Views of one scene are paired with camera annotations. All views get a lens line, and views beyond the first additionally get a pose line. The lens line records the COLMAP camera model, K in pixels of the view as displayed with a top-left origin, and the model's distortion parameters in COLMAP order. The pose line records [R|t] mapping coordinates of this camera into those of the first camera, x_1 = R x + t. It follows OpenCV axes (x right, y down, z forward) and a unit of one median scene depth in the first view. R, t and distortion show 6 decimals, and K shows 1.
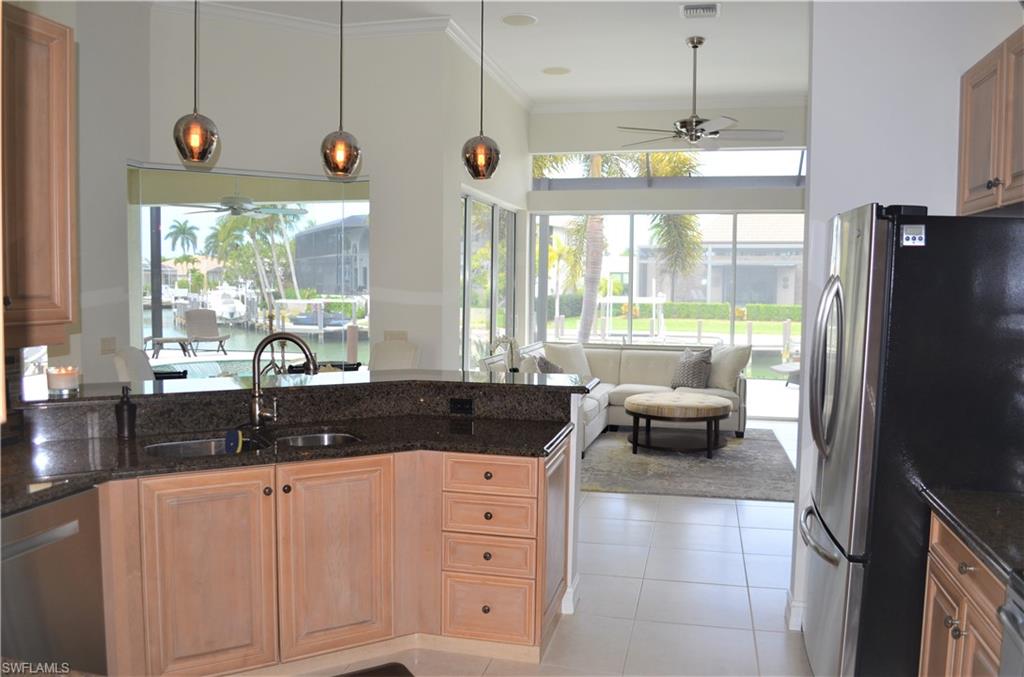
lens RADIAL K [[806.5, 0, 519.0], [0, 806.5, 344.9], [0, 0, 1]] dist [-0.088955, 0.015471]
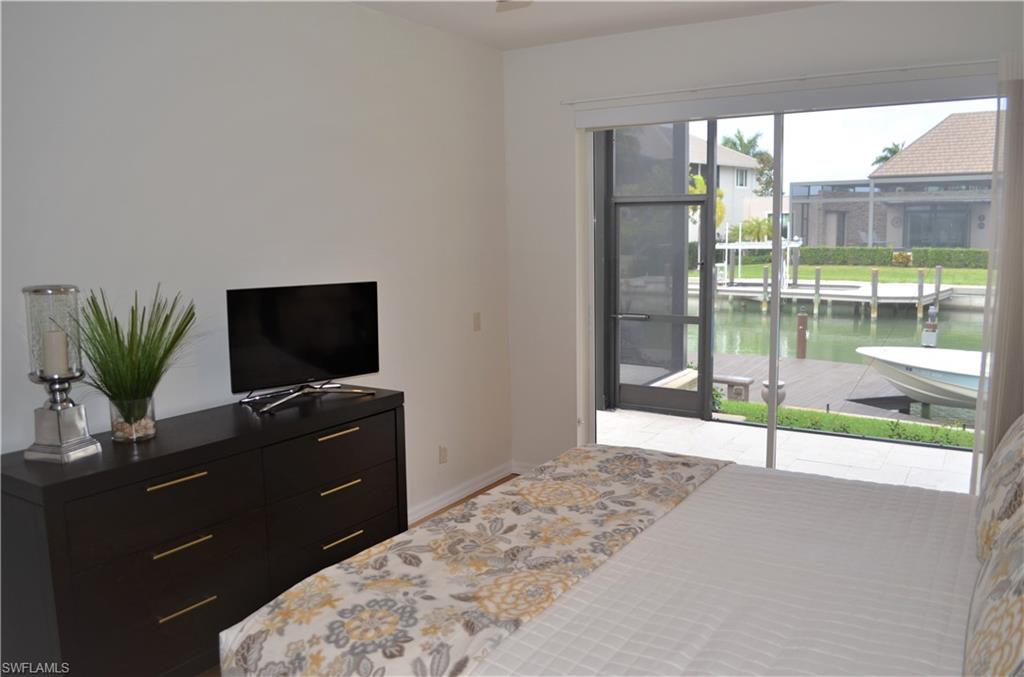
lens RADIAL K [[806.5, 0, 508.2], [0, 806.5, 336.7], [0, 0, 1]] dist [-0.088955, 0.015471]
pose [[0.941973, 0.017449, -0.335236, 0.155566], [0.001572, 0.998408, 0.056385, -0.003948], [0.335686, -0.053640, 0.940445, 0.055259]]
